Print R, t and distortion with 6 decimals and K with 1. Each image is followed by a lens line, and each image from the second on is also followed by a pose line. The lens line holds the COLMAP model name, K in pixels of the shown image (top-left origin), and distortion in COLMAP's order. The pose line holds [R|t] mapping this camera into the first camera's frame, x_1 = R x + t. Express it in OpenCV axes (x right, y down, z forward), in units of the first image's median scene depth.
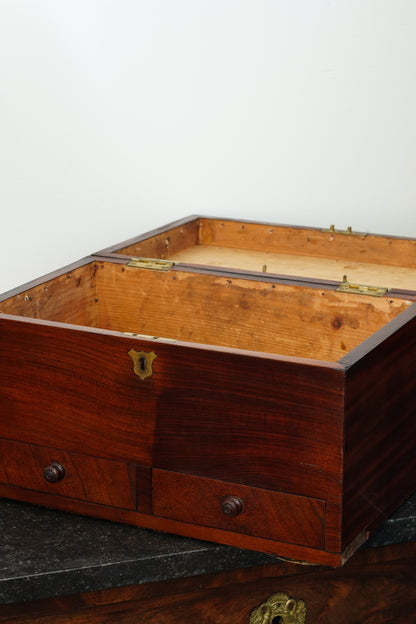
lens RADIAL K [[1806.2, 0, 211.3], [0, 1806.2, 314.3], [0, 0, 1]] dist [-0.166174, 0.000000]
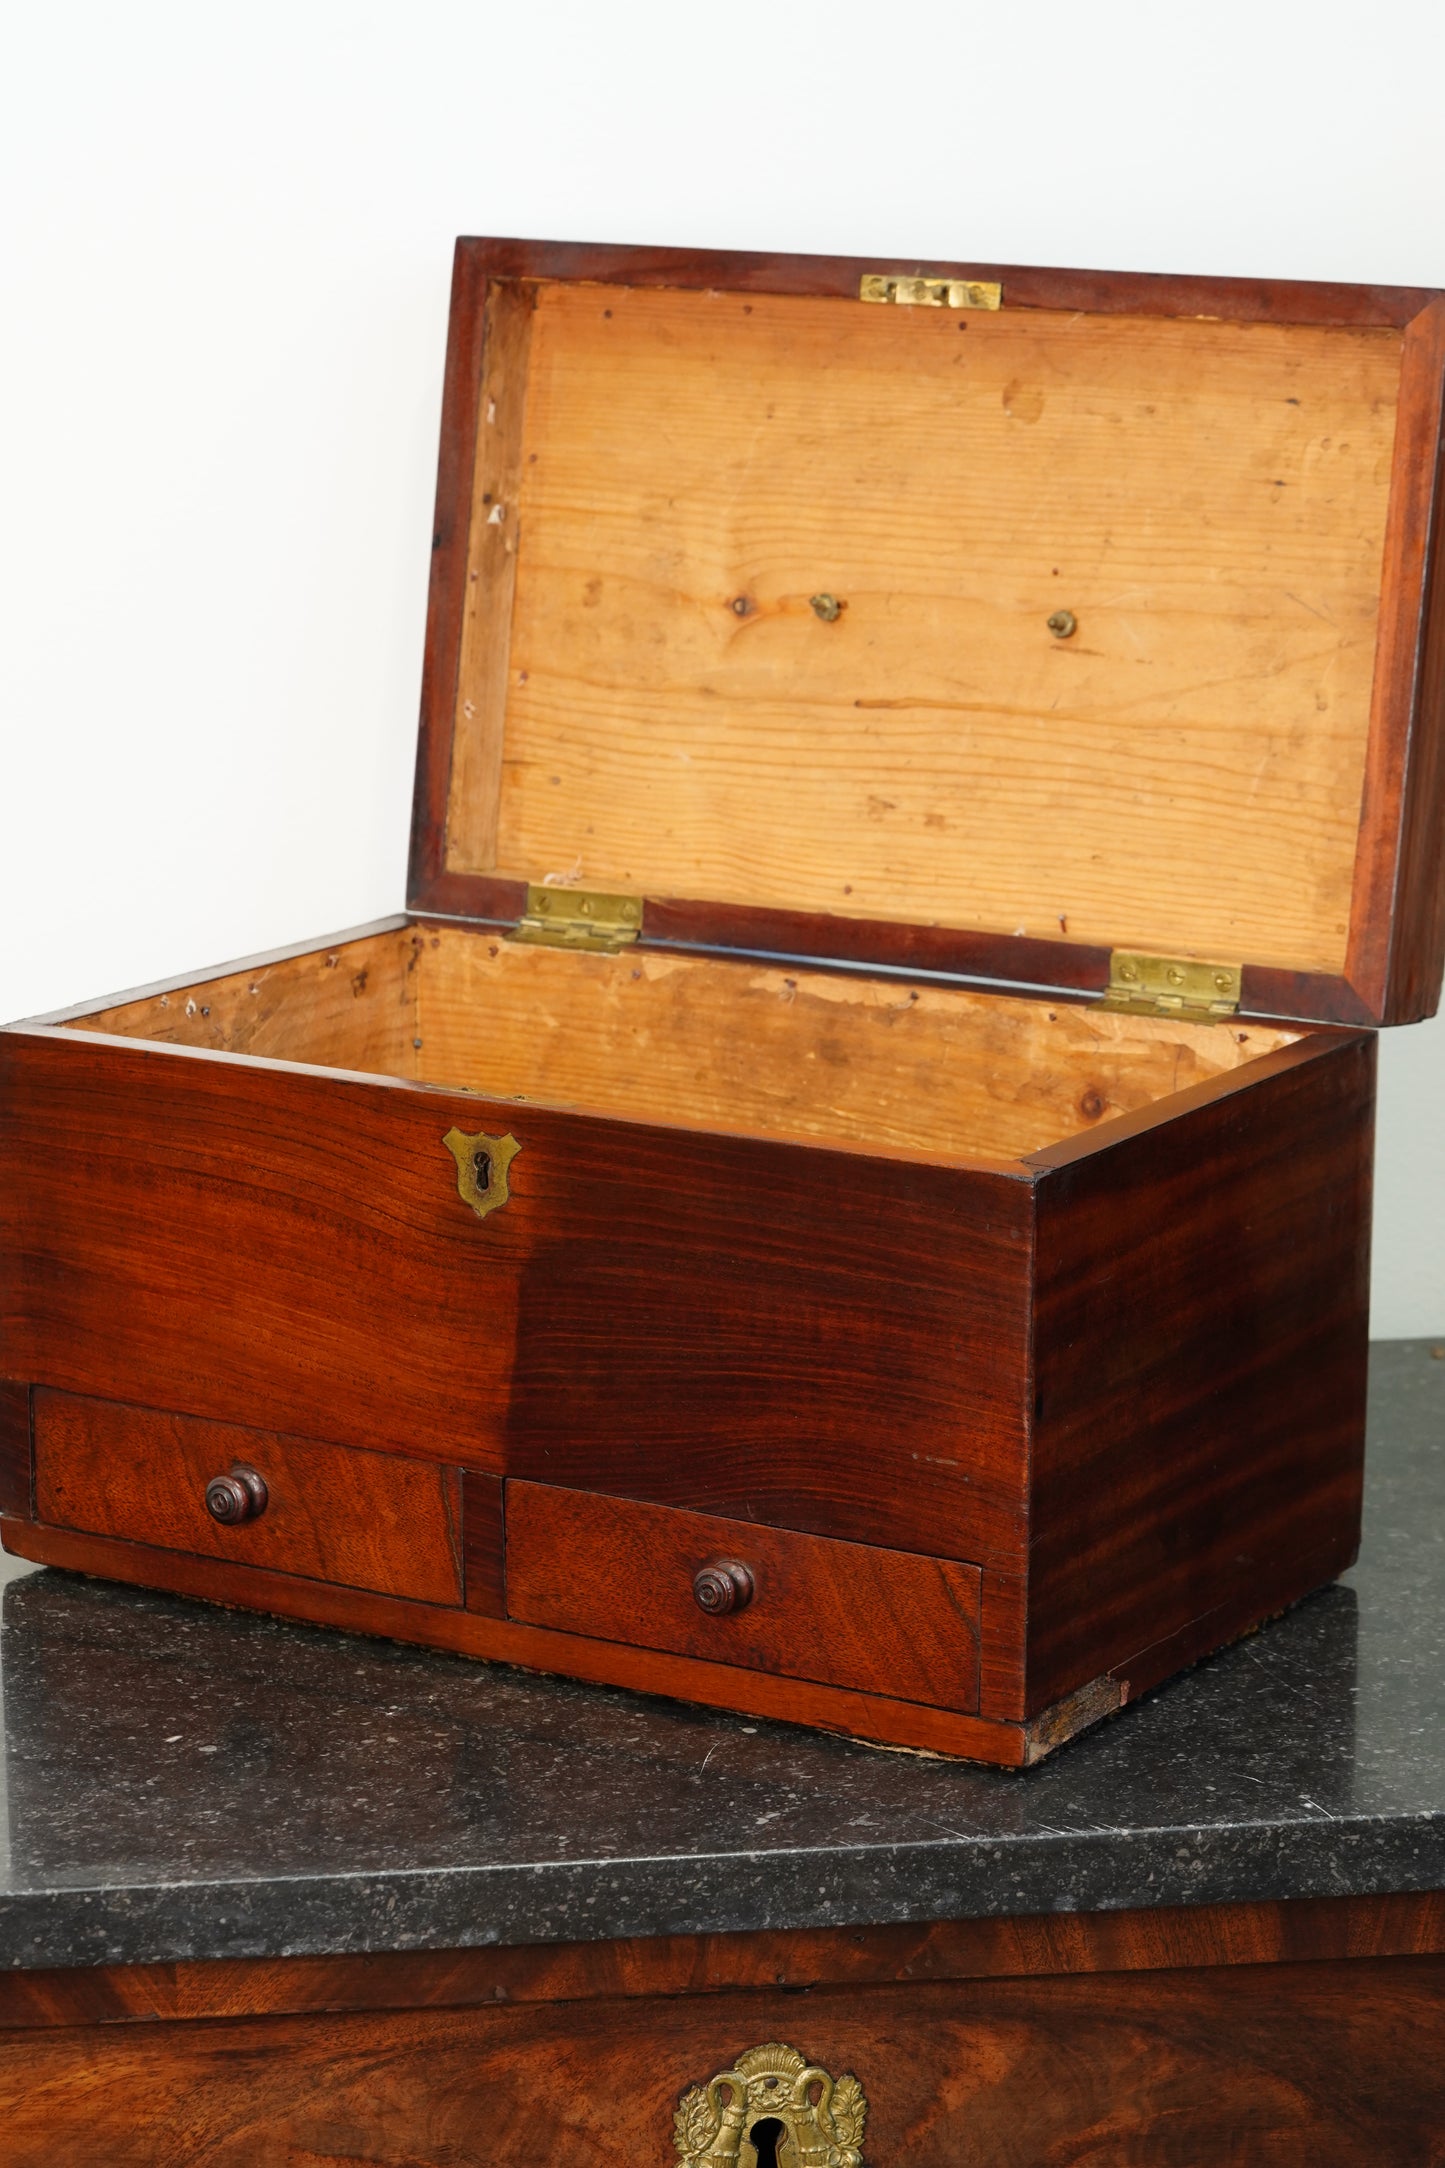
lens RADIAL K [[6275.5, 0, 719.6], [0, 6275.5, 1084.4], [0, 0, 1]] dist [-0.166174, 0.000000]
pose [[0.995887, 0.023594, -0.087480, 0.109727], [-0.029477, 0.997345, -0.066585, 0.087471], [0.085677, 0.068889, 0.993938, -0.194807]]
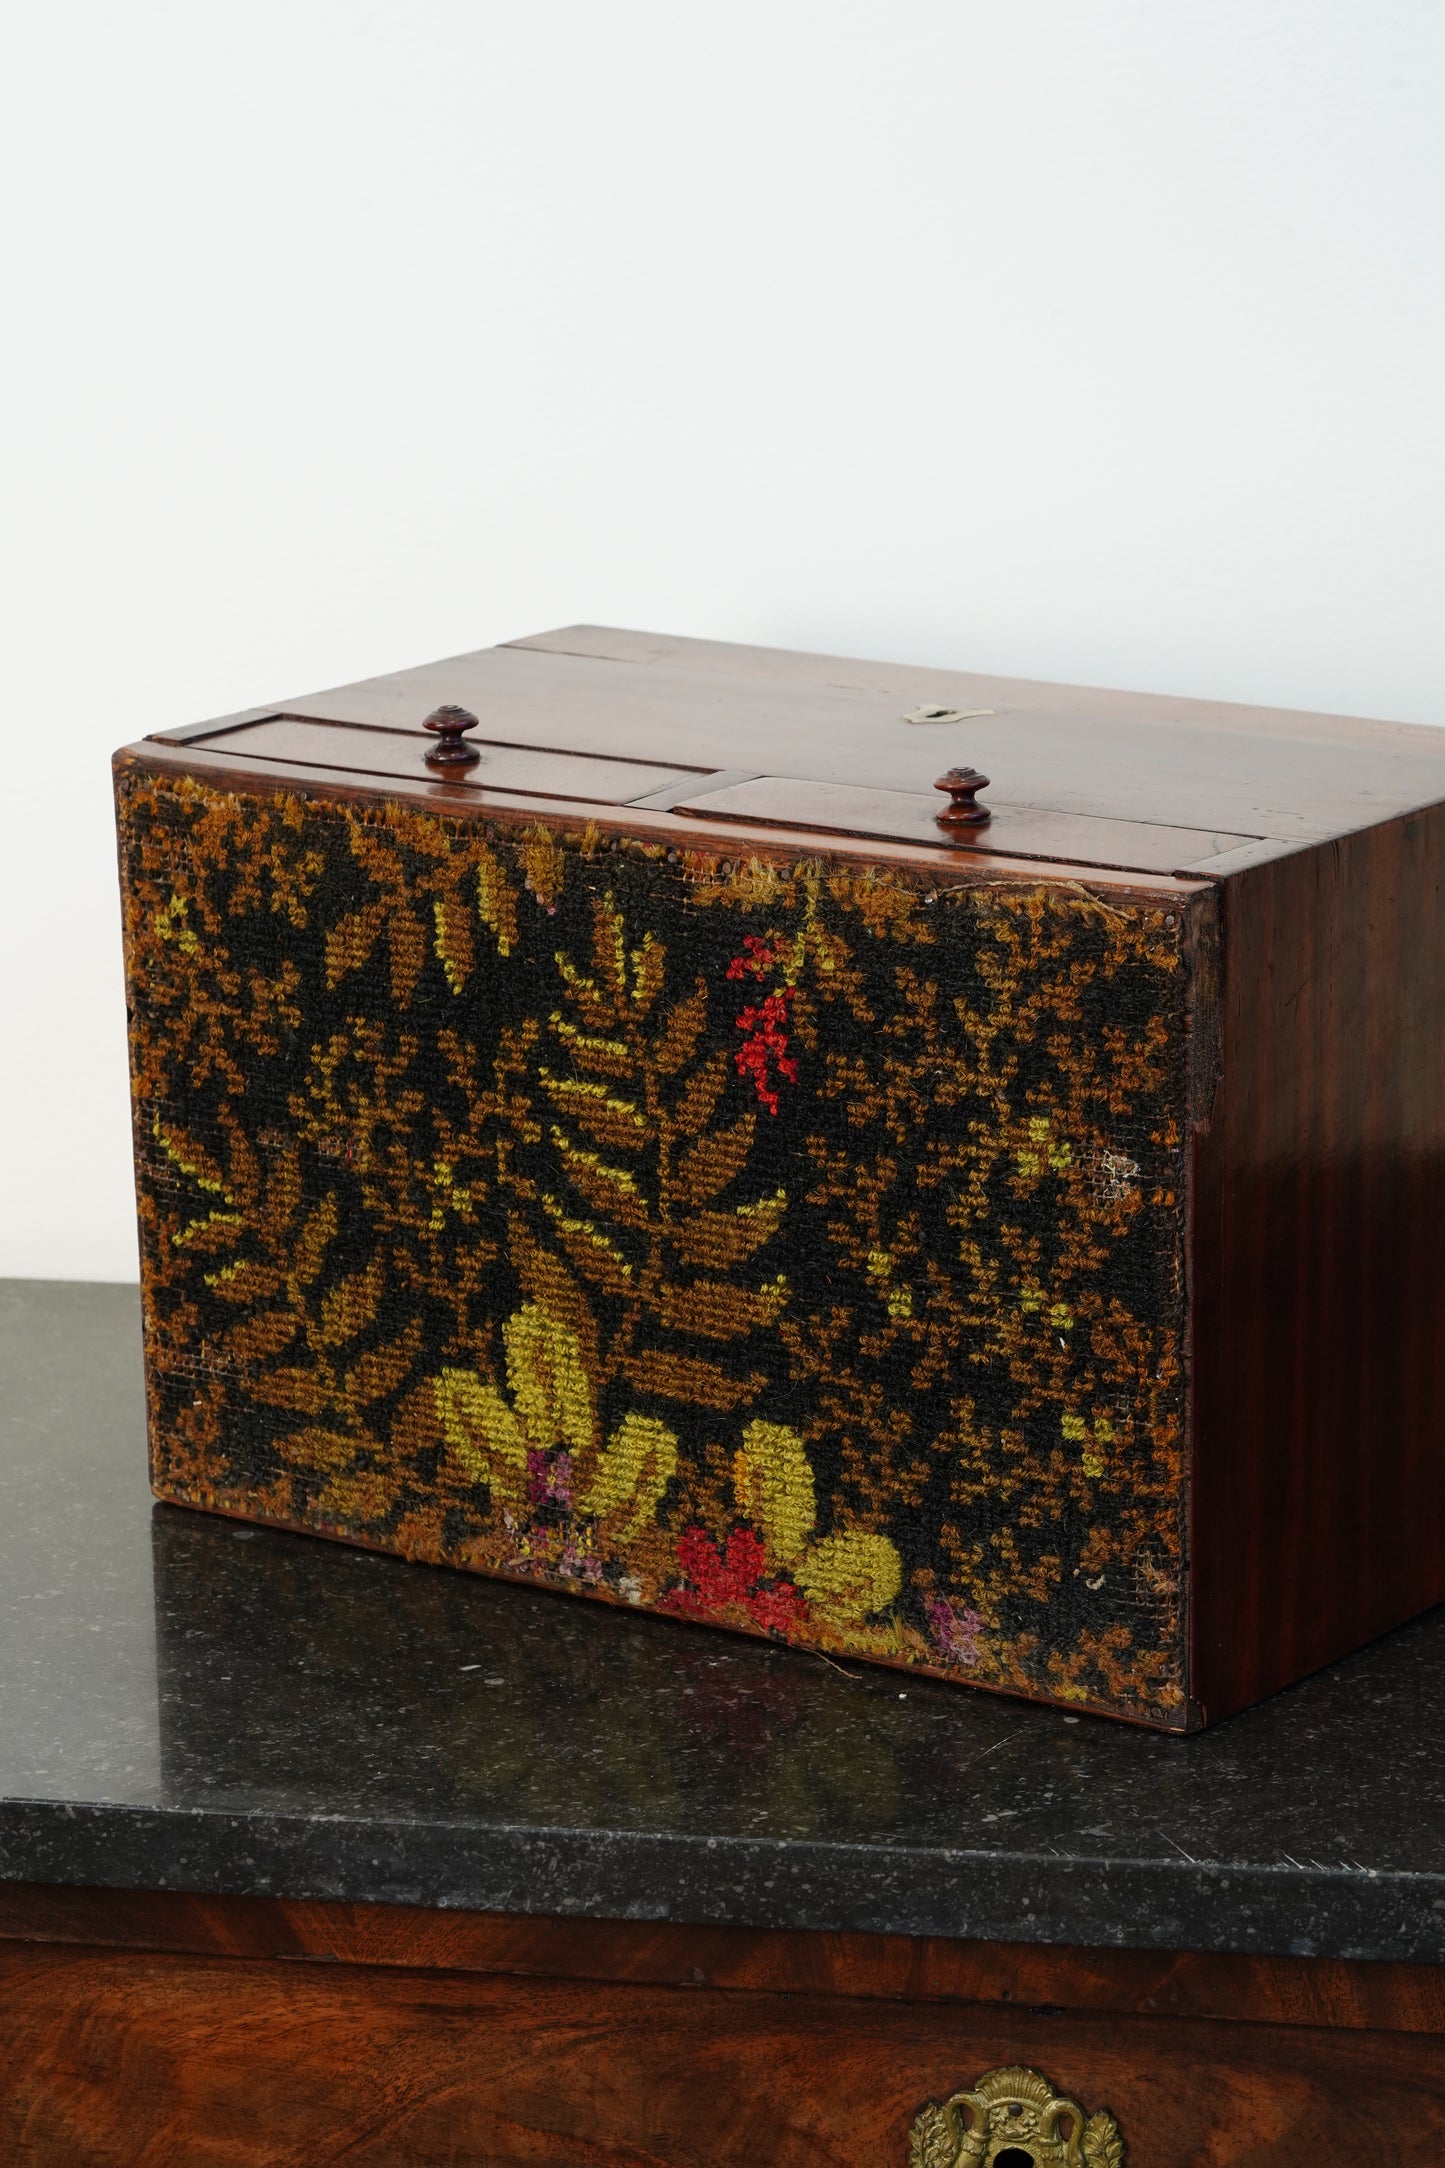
lens RADIAL K [[6275.5, 0, 699.6], [0, 6275.5, 1083.8], [0, 0, 1]] dist [-0.166174, 0.000000]
pose [[0.895532, 0.087932, -0.436223, 0.409546], [-0.113151, 0.993059, -0.032112, 0.064274], [0.430371, 0.078116, 0.899265, -0.008128]]
